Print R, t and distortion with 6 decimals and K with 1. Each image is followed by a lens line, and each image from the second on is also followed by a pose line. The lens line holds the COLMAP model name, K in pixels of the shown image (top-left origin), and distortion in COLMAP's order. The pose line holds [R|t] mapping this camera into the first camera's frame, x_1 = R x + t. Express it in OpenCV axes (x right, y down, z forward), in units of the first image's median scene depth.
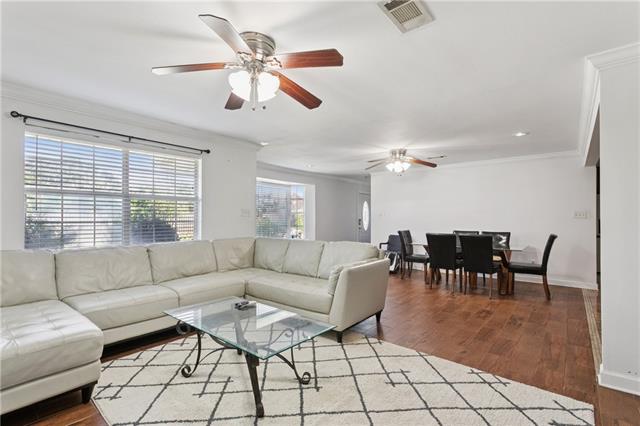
lens RADIAL K [[302.7, 0, 315.9], [0, 302.7, 214.8], [0, 0, 1]] dist [0.000140, 0.000229]
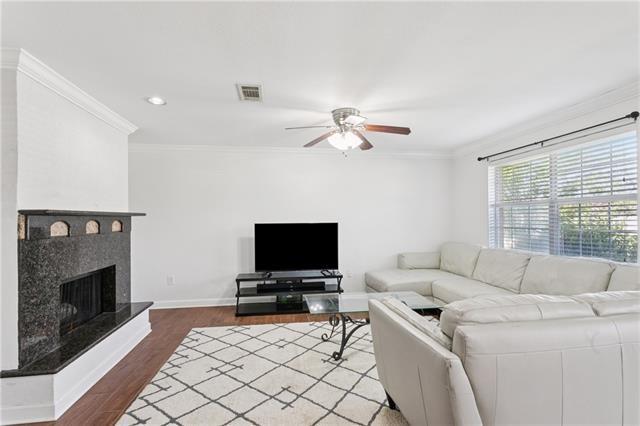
lens RADIAL K [[302.7, 0, 318.4], [0, 302.7, 217.5], [0, 0, 1]] dist [0.000140, 0.000229]
pose [[-0.660280, 0.003477, -0.751011, 0.718950], [0.019574, 0.999729, -0.012581, -0.018834], [0.750764, -0.023007, -0.660170, 1.335047]]
